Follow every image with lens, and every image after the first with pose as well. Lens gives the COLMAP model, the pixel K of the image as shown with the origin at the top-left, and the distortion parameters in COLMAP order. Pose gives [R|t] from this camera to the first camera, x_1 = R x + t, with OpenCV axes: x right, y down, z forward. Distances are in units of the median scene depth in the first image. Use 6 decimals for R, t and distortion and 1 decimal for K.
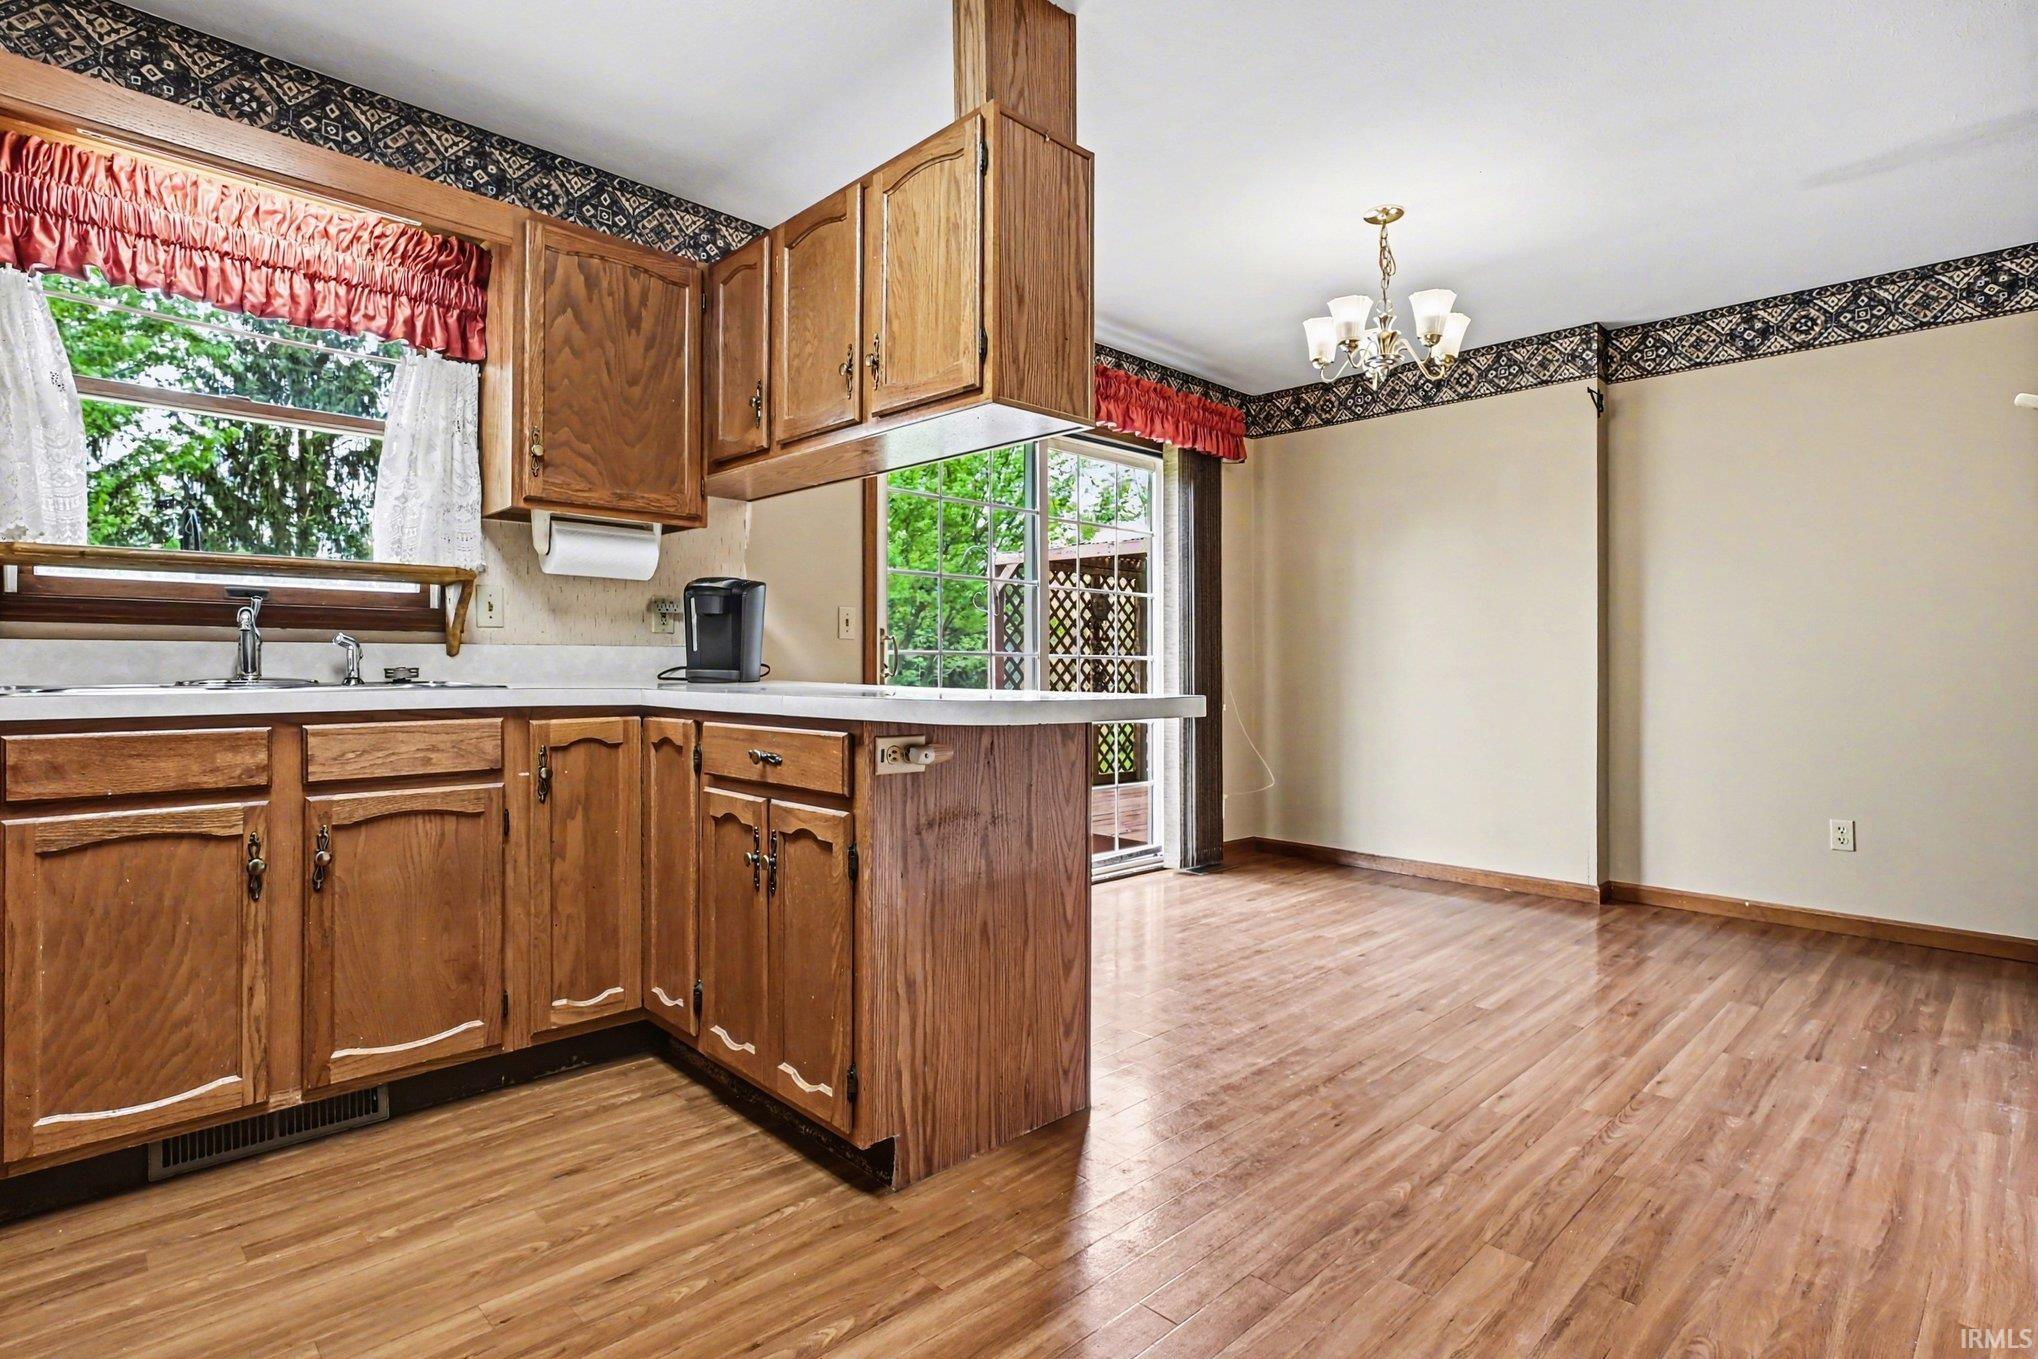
lens RADIAL K [[1019.9, 0, 1005.8], [0, 1019.9, 627.1], [0, 0, 1]] dist [0.001310, 0.002193]
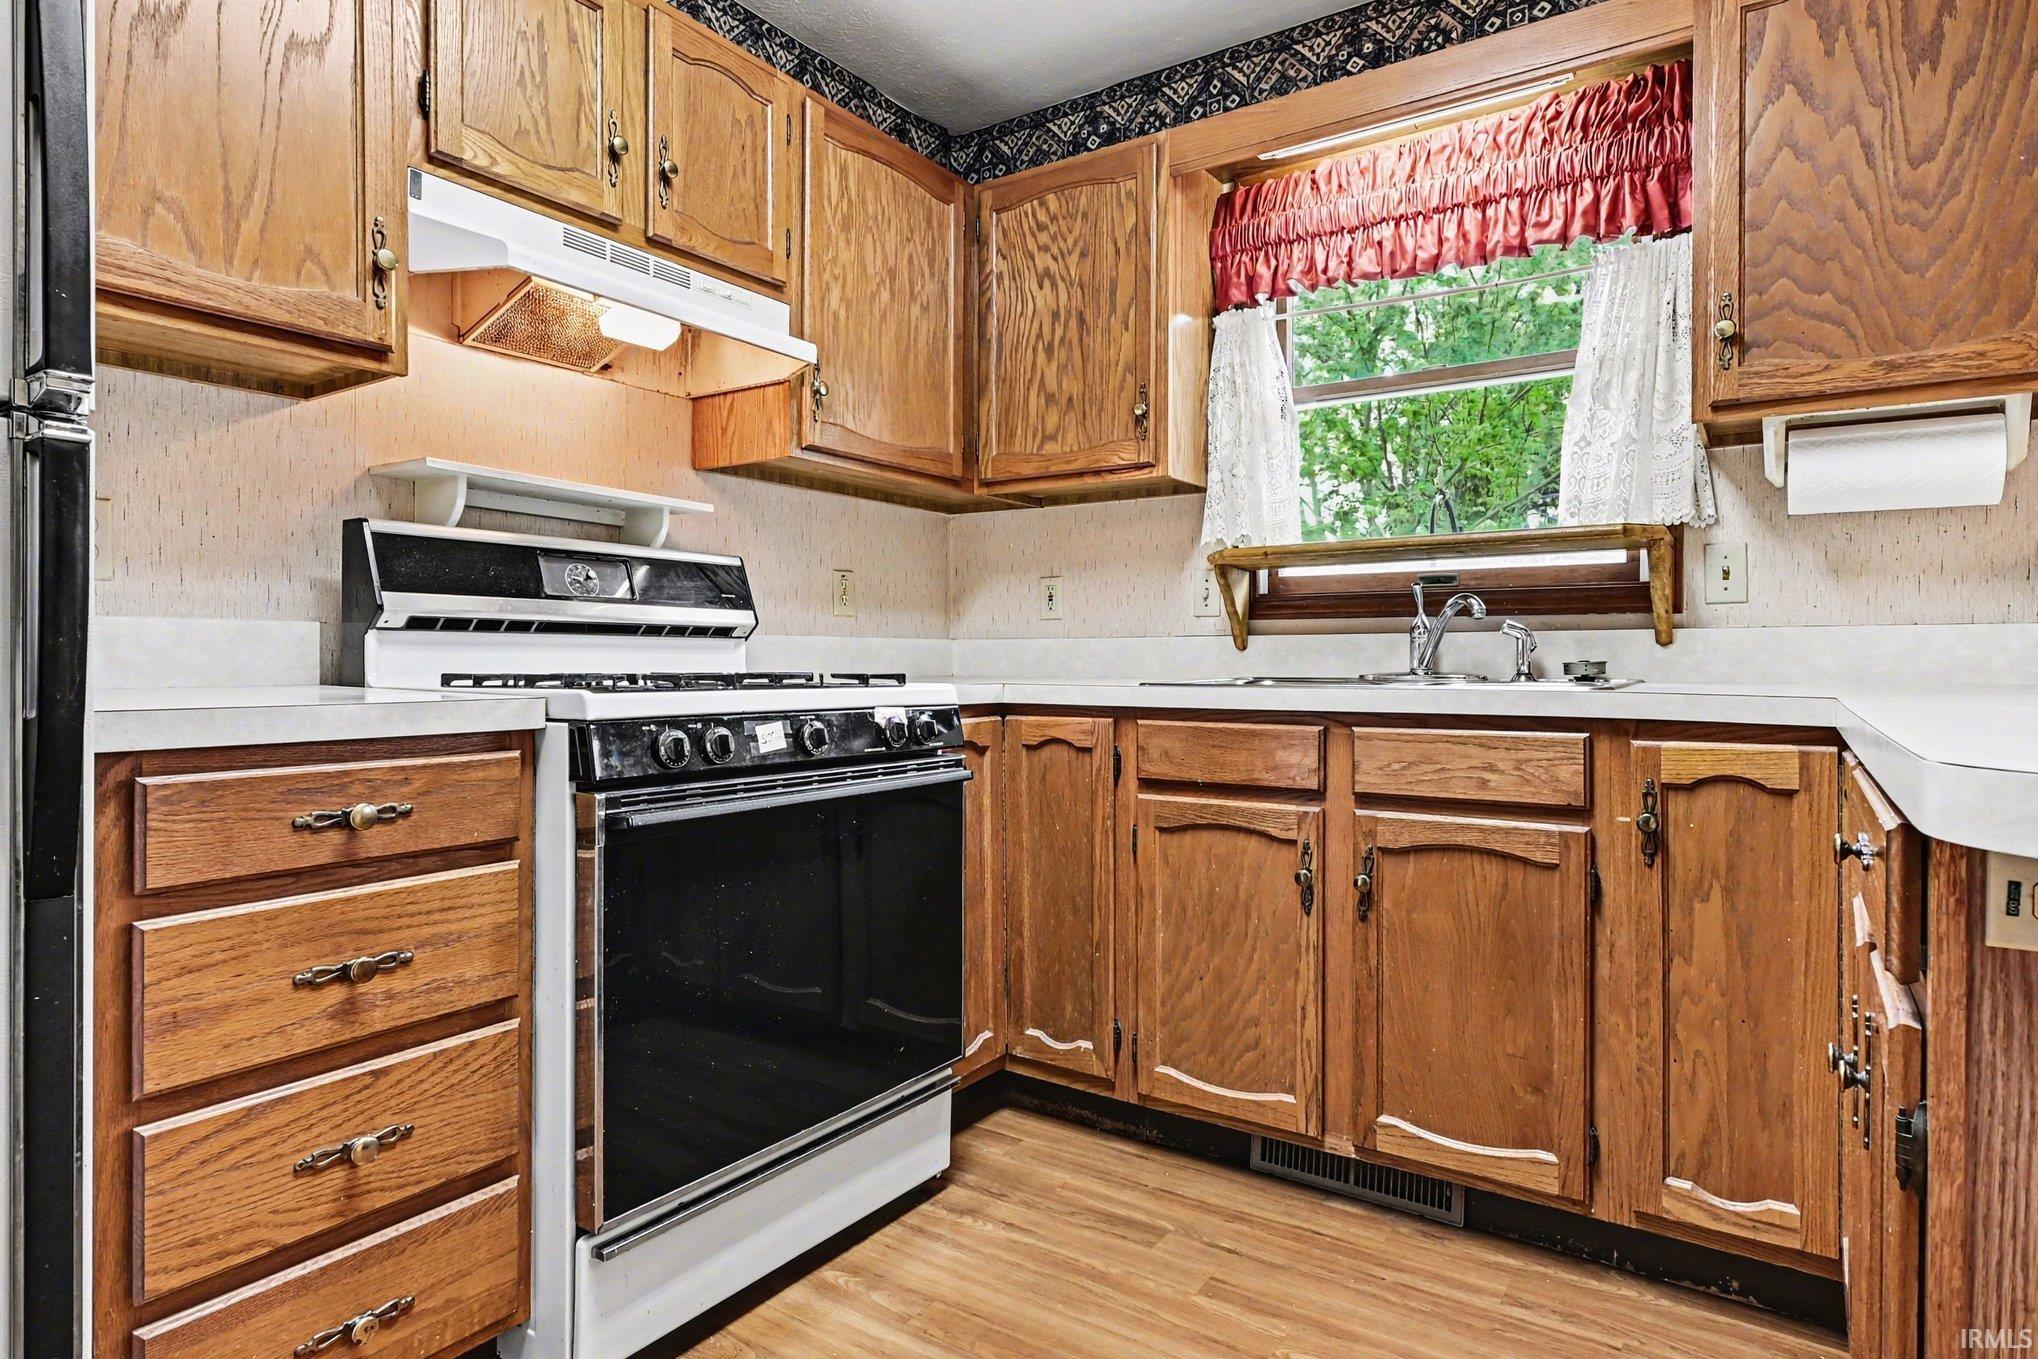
lens RADIAL K [[1111.2, 0, 1025.5], [0, 1111.2, 651.6], [0, 0, 1]] dist [-0.000390, 0.001444]
pose [[0.216055, -0.009025, -0.976339, 0.159919], [0.037650, 0.999291, -0.000905, 0.019933], [0.975655, -0.036564, 0.216242, 0.466206]]
